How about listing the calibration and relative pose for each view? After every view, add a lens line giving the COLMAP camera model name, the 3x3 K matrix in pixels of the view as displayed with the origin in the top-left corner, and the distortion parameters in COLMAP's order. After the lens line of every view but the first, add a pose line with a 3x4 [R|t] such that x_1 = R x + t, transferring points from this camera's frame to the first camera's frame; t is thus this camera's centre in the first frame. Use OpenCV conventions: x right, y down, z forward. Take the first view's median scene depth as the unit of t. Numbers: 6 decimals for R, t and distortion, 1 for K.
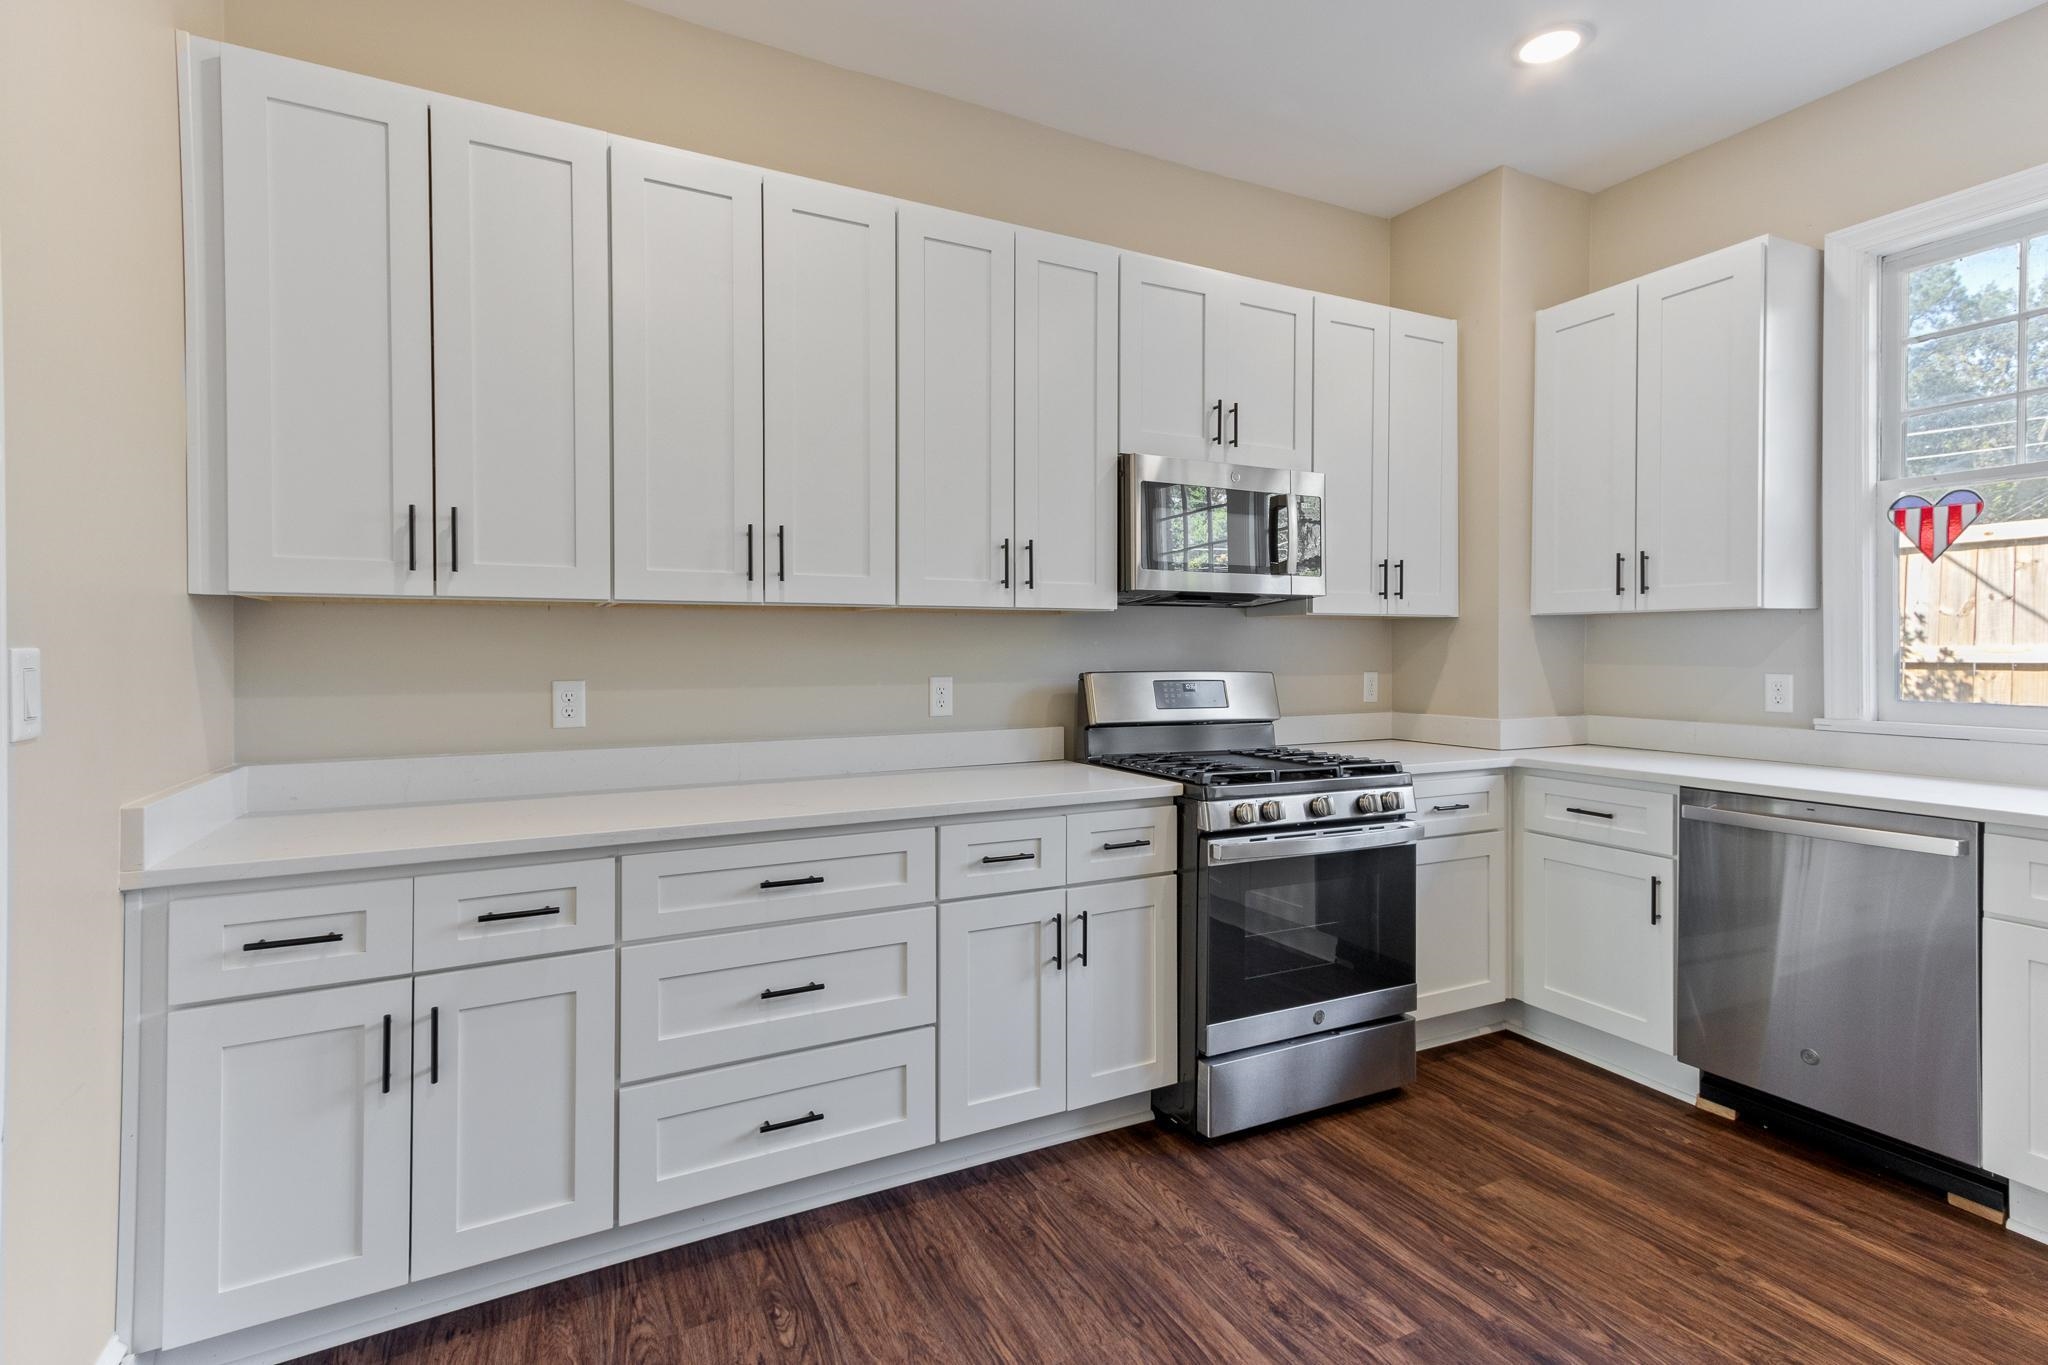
lens RADIAL K [[964.7, 0, 985.8], [0, 964.7, 657.7], [0, 0, 1]] dist [0.026640, -0.001322]
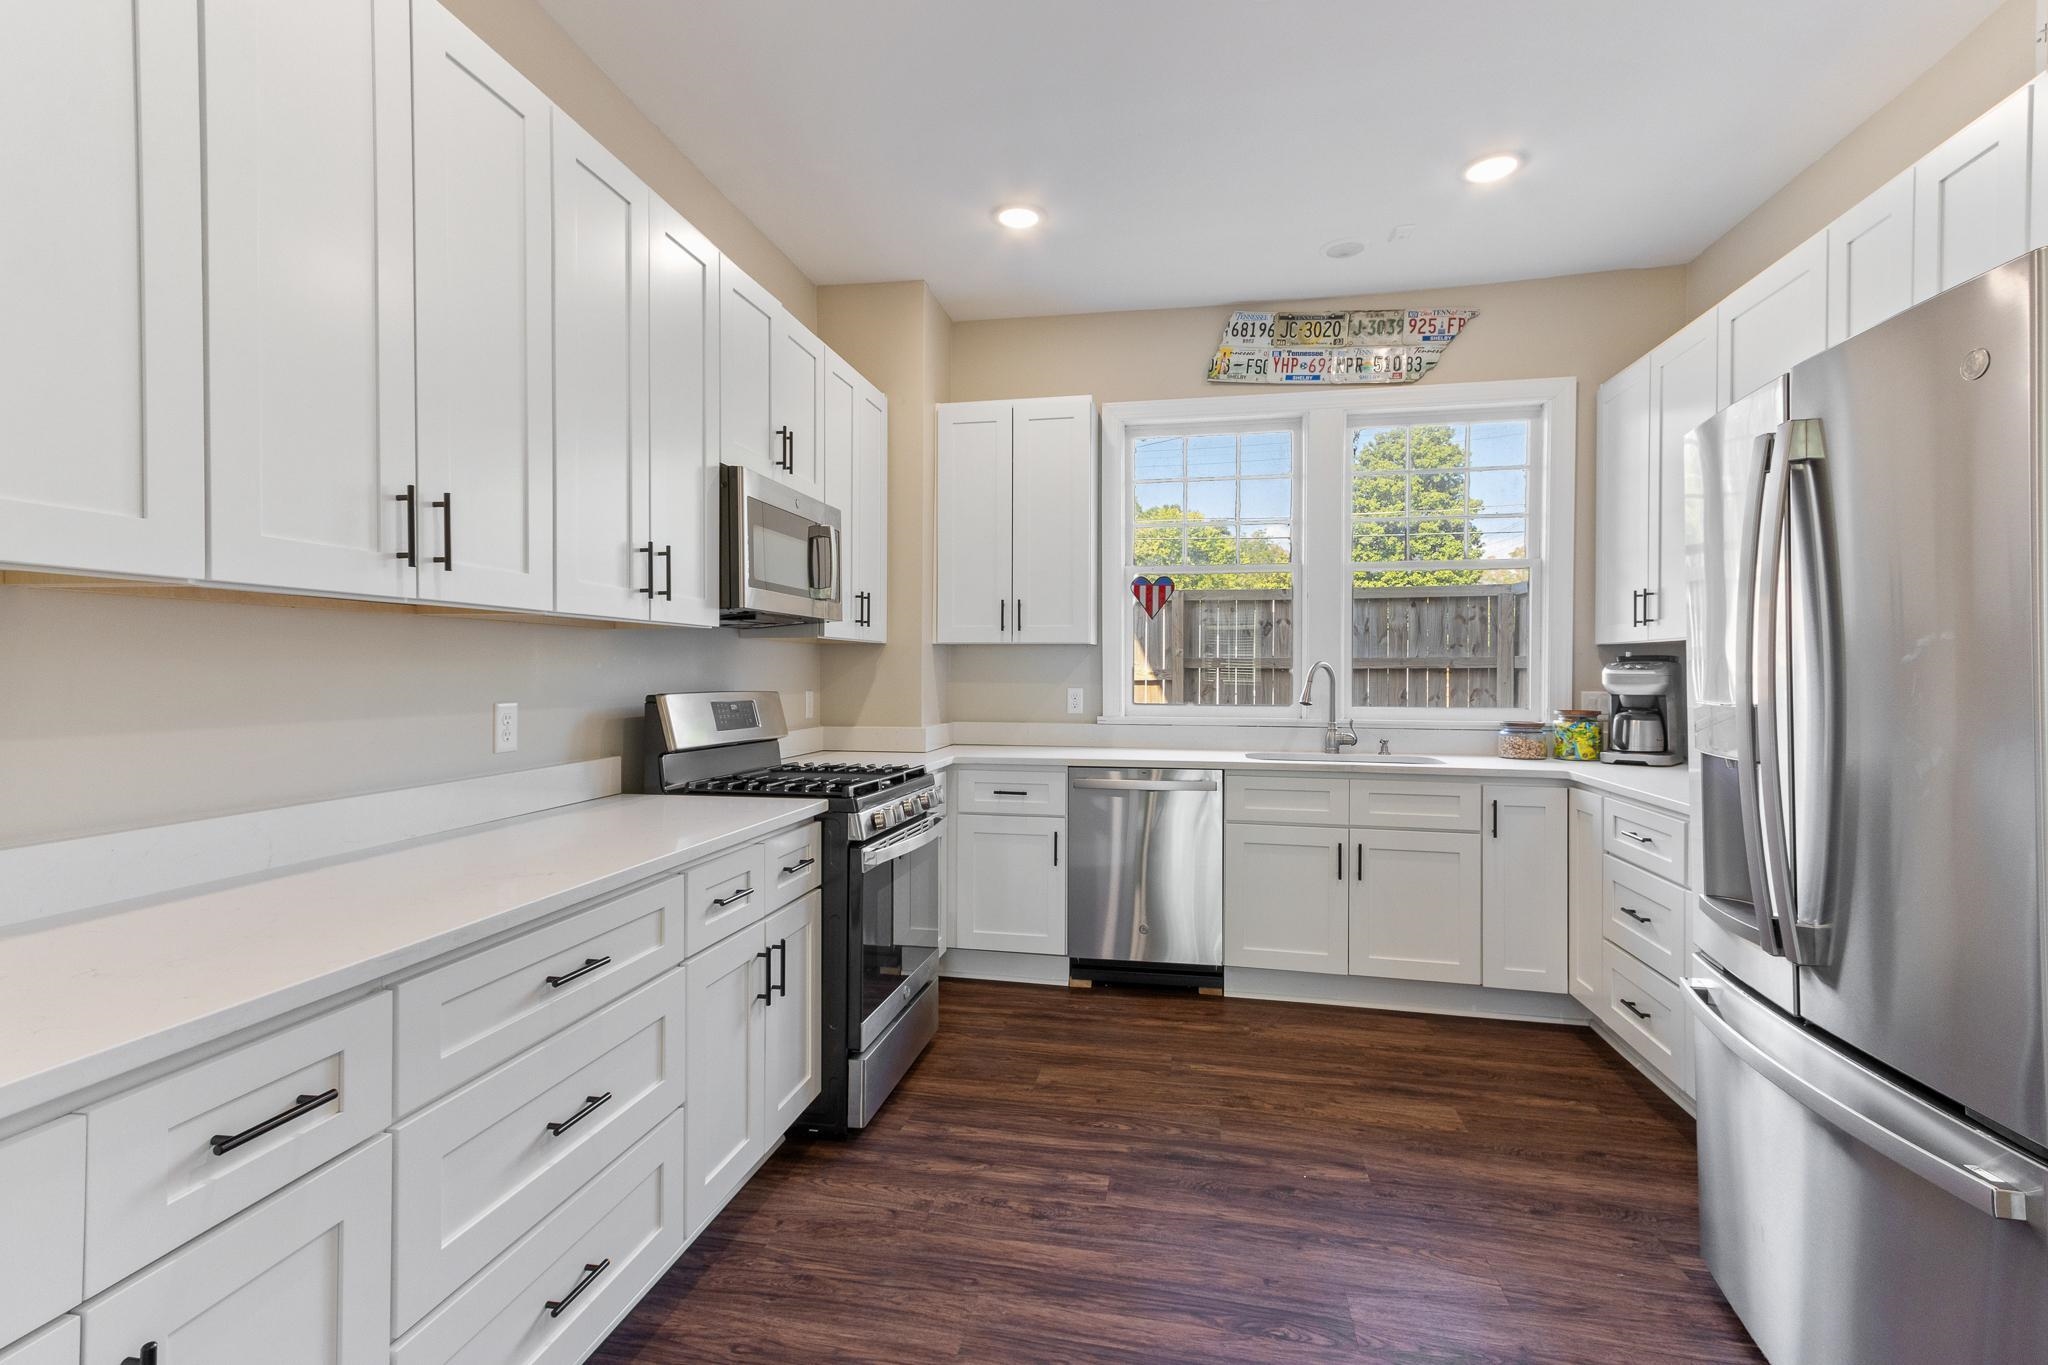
lens RADIAL K [[964.7, 0, 1011.5], [0, 964.7, 679.8], [0, 0, 1]] dist [0.026640, -0.001322]
pose [[0.605827, -0.003989, 0.795587, -0.509449], [0.003397, 0.999991, 0.002427, 0.000825], [-0.795589, 0.001232, 0.605835, 0.222419]]
